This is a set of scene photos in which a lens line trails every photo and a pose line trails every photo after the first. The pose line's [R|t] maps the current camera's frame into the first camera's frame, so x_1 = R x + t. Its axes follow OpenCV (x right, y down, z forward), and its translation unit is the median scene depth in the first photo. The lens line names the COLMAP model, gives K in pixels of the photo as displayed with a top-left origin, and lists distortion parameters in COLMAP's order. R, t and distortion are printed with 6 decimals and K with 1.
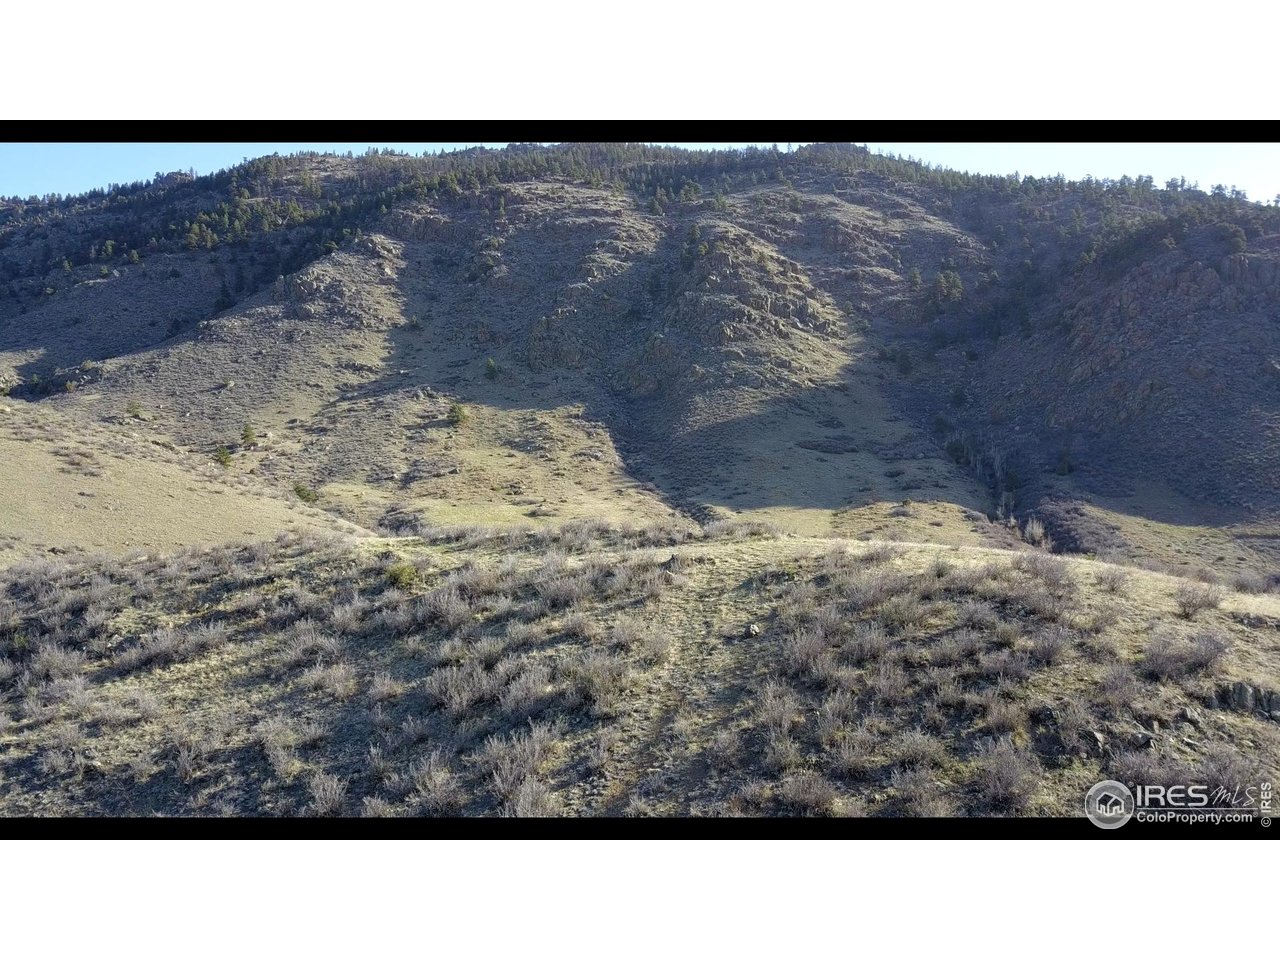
lens RADIAL K [[971.1, 0, 643.3], [0, 971.1, 475.8], [0, 0, 1]] dist [0.042235, -0.028391]
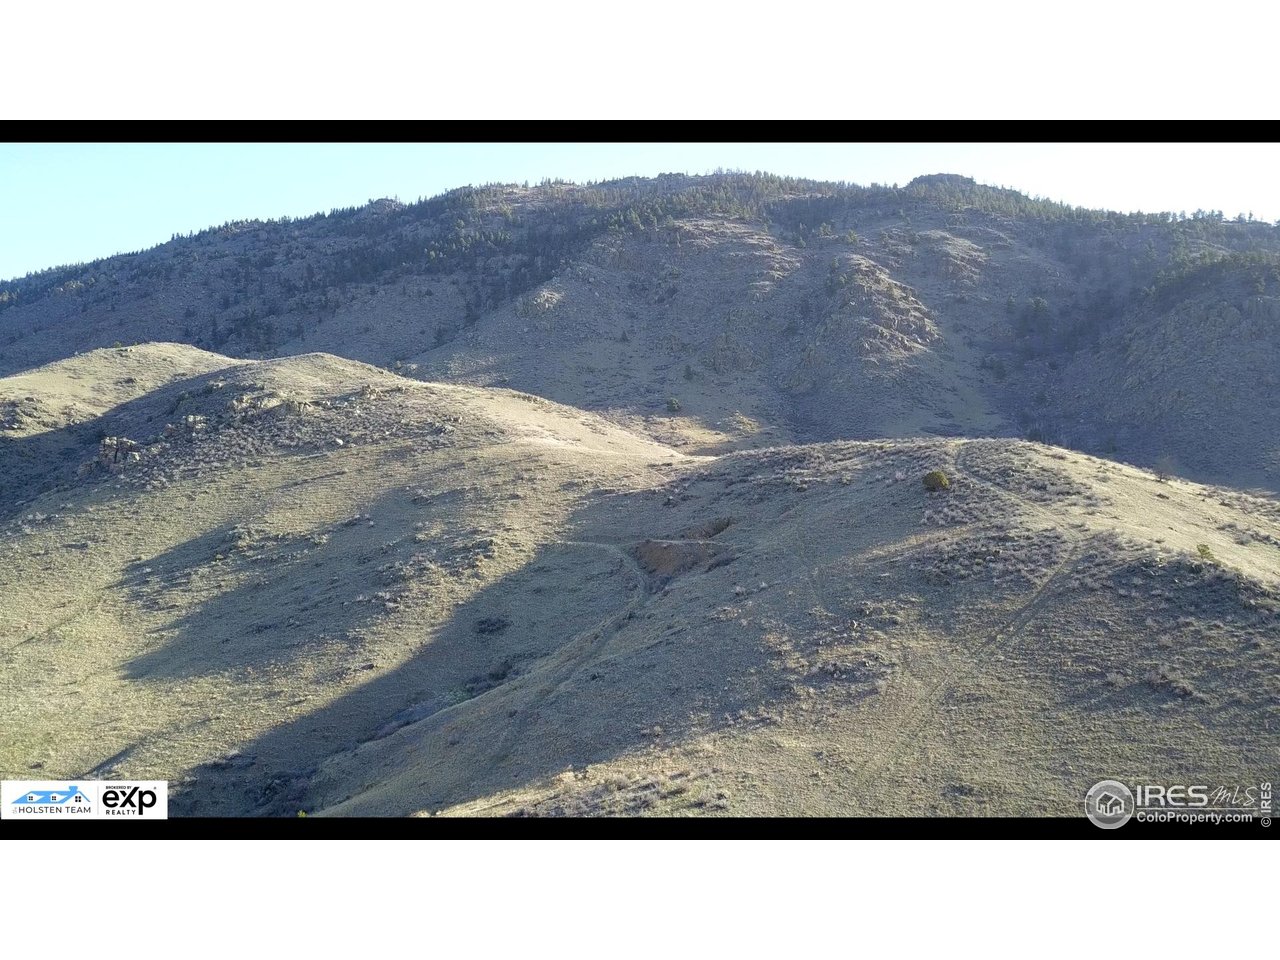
lens RADIAL K [[971.1, 0, 643.3], [0, 971.1, 475.8], [0, 0, 1]] dist [0.042235, -0.028391]
pose [[0.995905, 0.023016, -0.087427, -0.080574], [-0.022082, 0.999688, 0.011639, 0.018414], [0.087668, -0.009661, 0.996103, -0.306256]]
